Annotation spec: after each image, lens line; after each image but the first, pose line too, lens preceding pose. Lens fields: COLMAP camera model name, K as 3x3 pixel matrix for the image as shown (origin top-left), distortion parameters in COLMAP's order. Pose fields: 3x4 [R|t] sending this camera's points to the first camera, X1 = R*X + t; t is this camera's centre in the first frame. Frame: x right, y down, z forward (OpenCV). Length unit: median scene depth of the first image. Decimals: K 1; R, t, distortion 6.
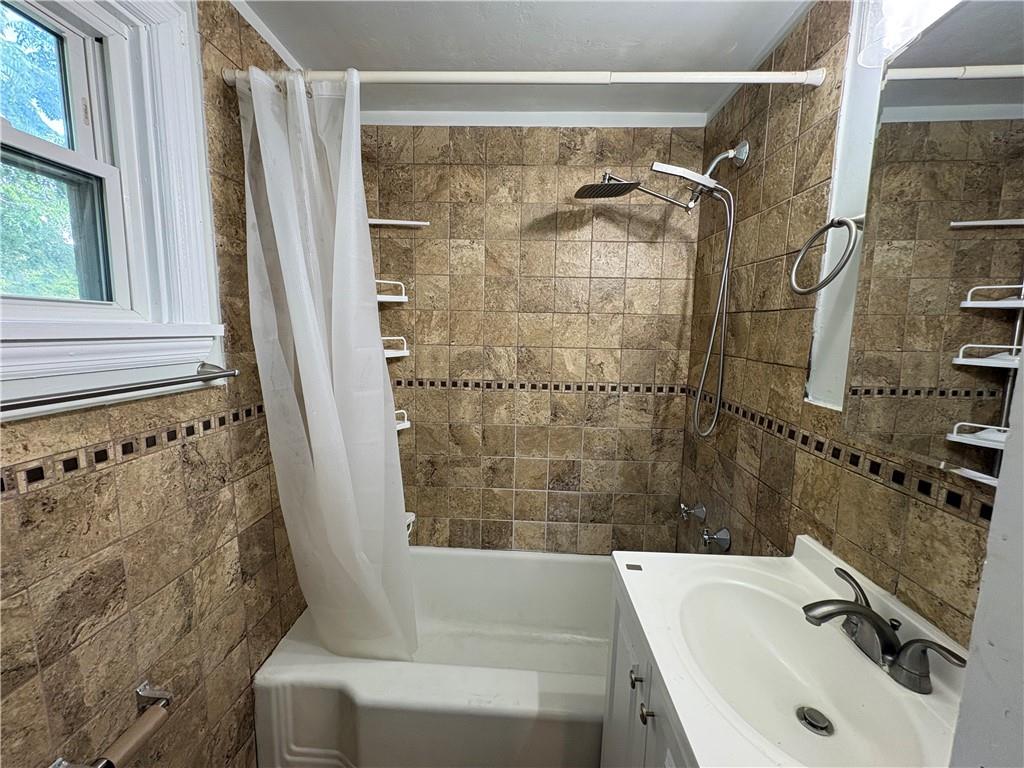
lens RADIAL K [[407.5, 0, 512.1], [0, 407.5, 381.2], [0, 0, 1]] dist [0.000286, 0.000516]
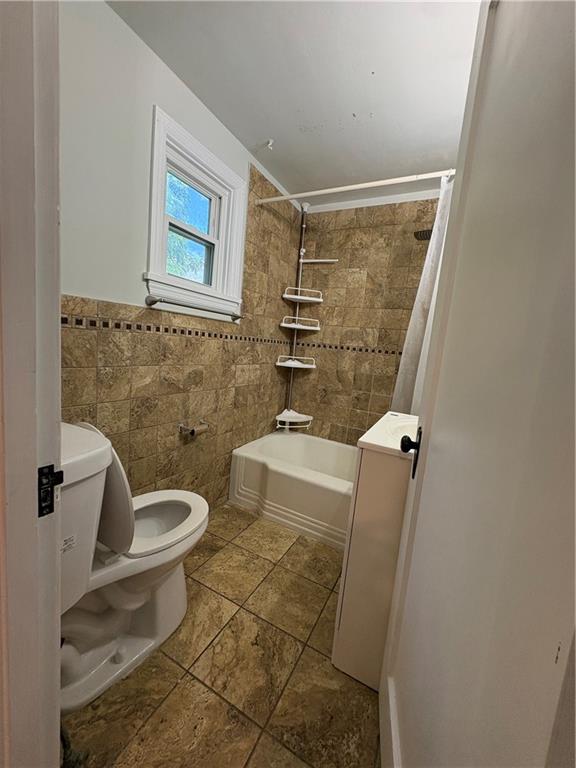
lens RADIAL K [[305.6, 0, 287.5], [0, 305.6, 383.0], [0, 0, 1]] dist [0.000286, 0.000516]
pose [[0.896926, 0.118209, -0.426088, 0.254185], [-0.131106, 0.991368, -0.000948, 0.207239], [0.422298, 0.056713, 0.904681, -0.346303]]
